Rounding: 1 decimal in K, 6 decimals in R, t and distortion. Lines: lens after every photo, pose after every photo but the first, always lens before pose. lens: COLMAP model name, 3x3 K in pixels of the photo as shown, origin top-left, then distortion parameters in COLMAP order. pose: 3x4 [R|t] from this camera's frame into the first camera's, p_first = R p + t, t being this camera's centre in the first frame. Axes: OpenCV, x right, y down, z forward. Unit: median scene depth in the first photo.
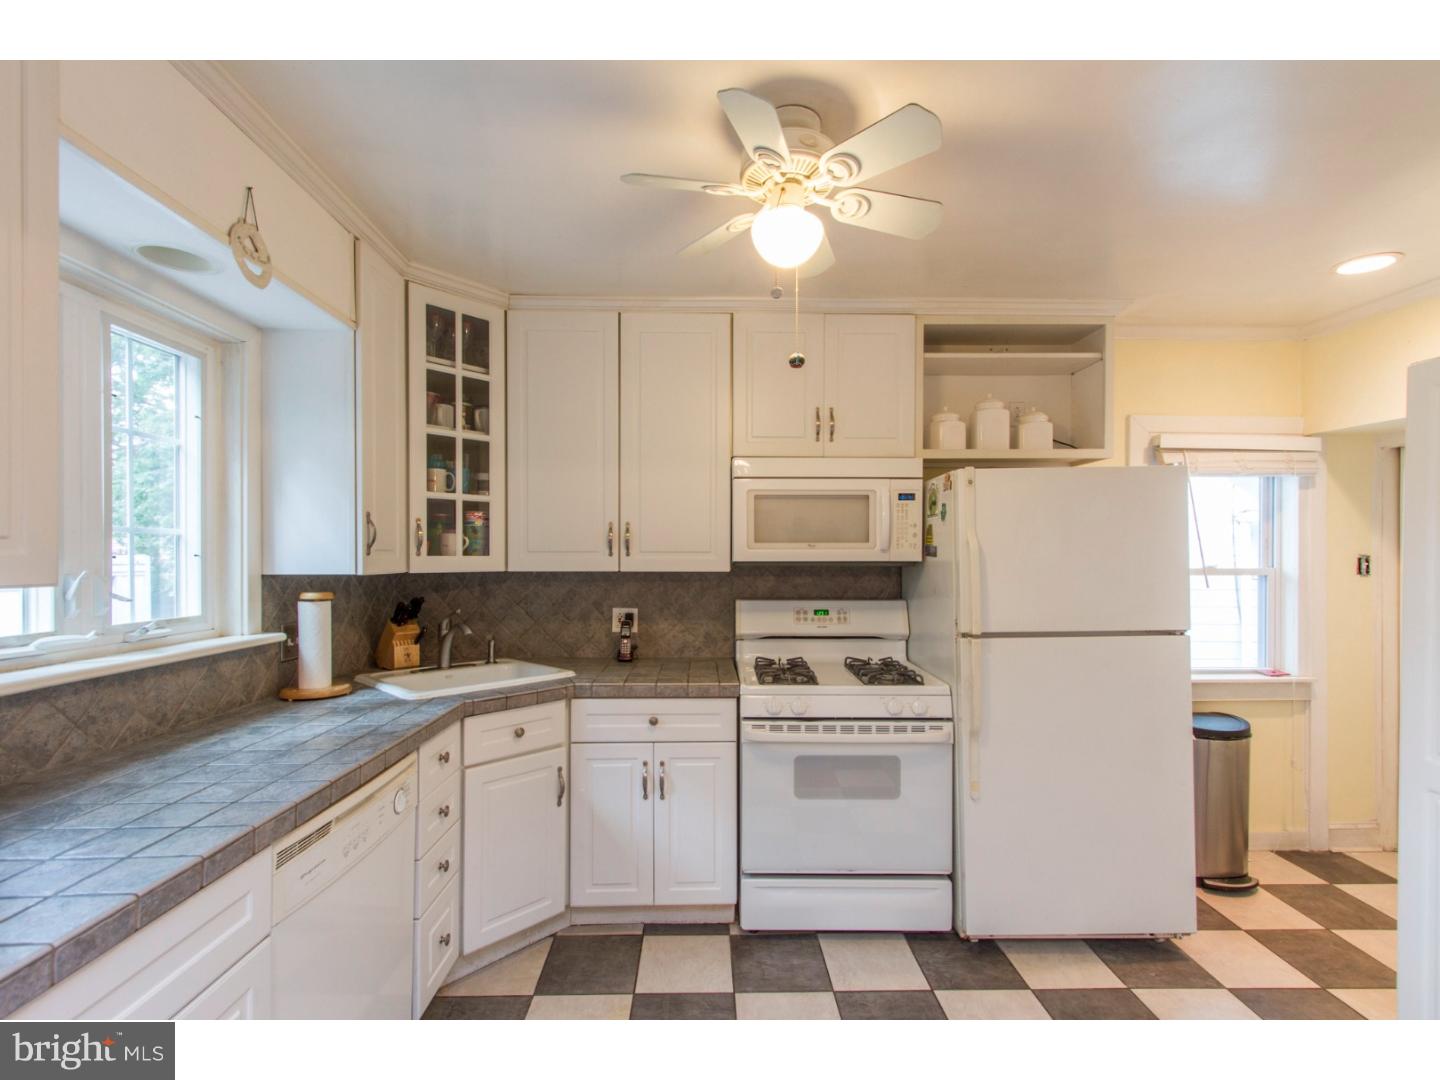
lens RADIAL K [[656.4, 0, 711.7], [0, 656.4, 559.7], [0, 0, 1]] dist [-0.002407, -0.000172]
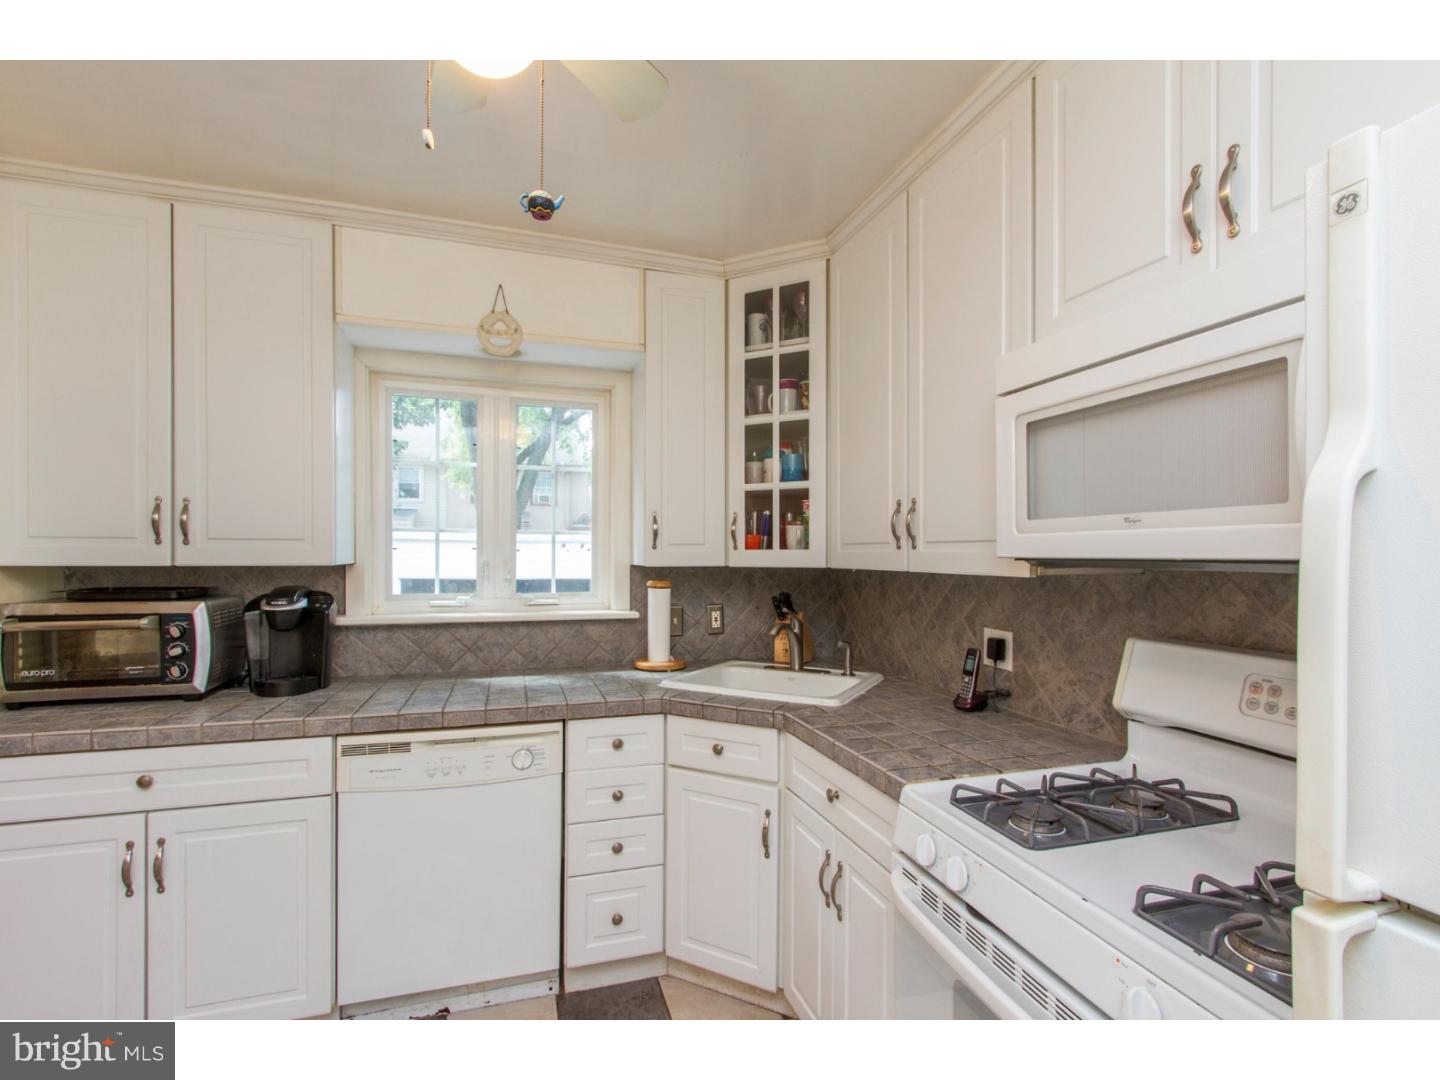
lens RADIAL K [[656.4, 0, 711.7], [0, 656.4, 559.7], [0, 0, 1]] dist [-0.002407, -0.000172]
pose [[0.284743, 0.009608, -0.958556, 0.467366], [-0.005938, 0.999948, 0.008259, 0.001369], [0.958585, 0.003340, 0.284785, 0.631373]]
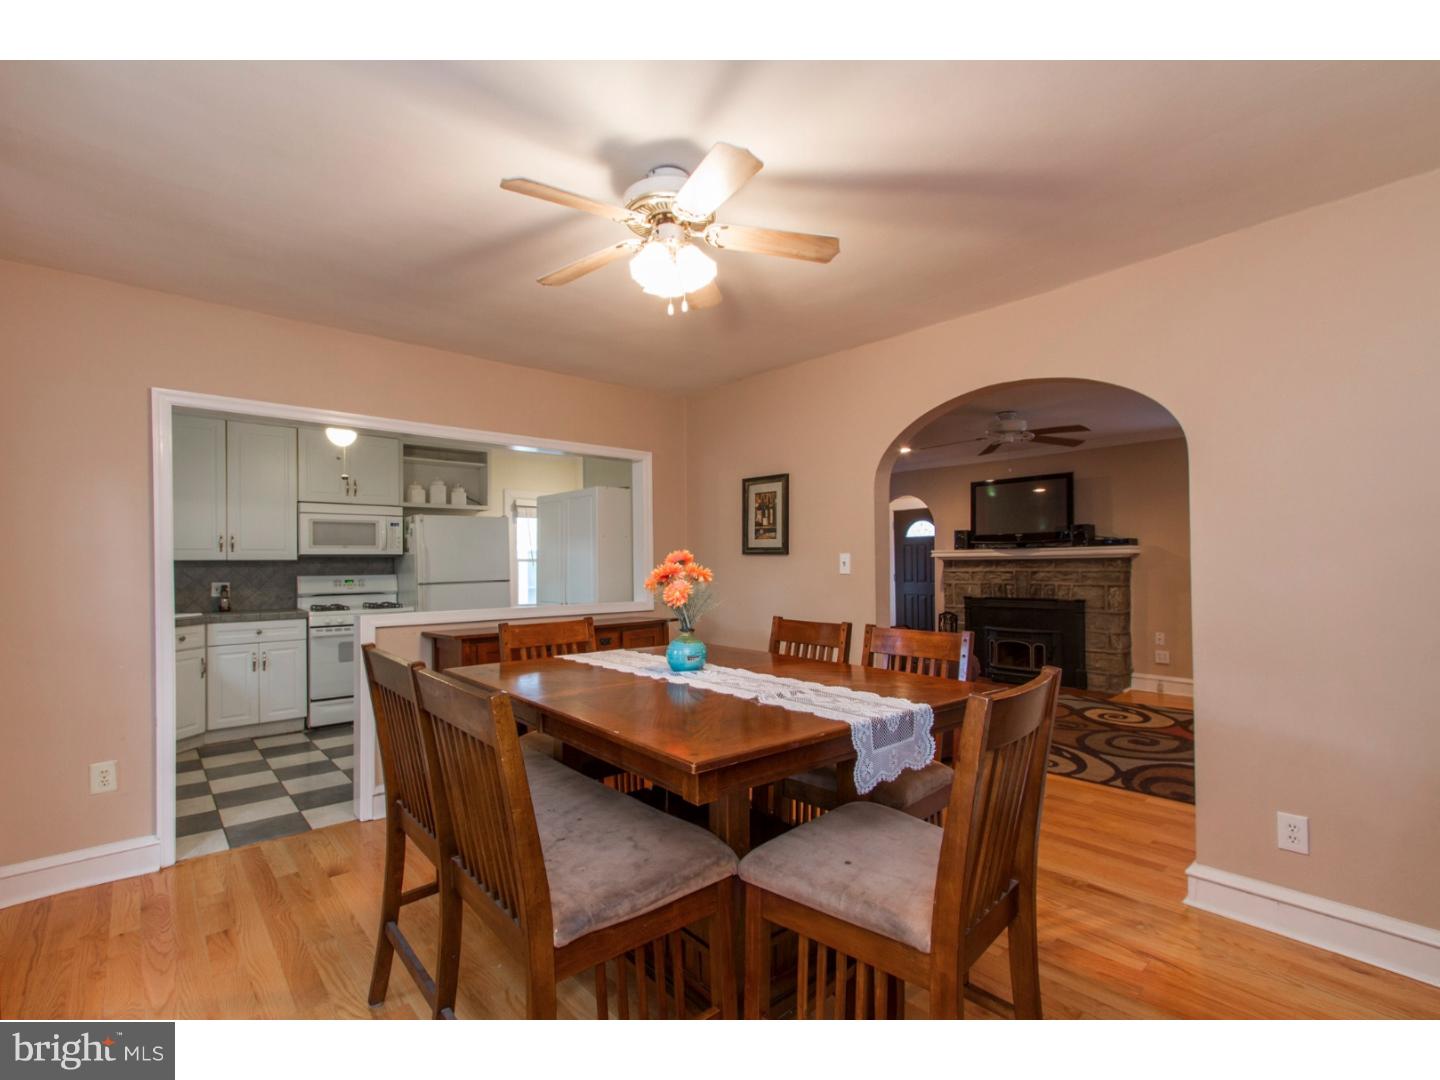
lens RADIAL K [[646.7, 0, 725.8], [0, 646.7, 557.6], [0, 0, 1]] dist [-0.000789, -0.000269]
pose [[0.749930, -0.003285, 0.661509, -0.300446], [0.014766, 0.999822, -0.011775, 0.055250], [-0.661353, 0.018598, 0.749845, -1.342436]]
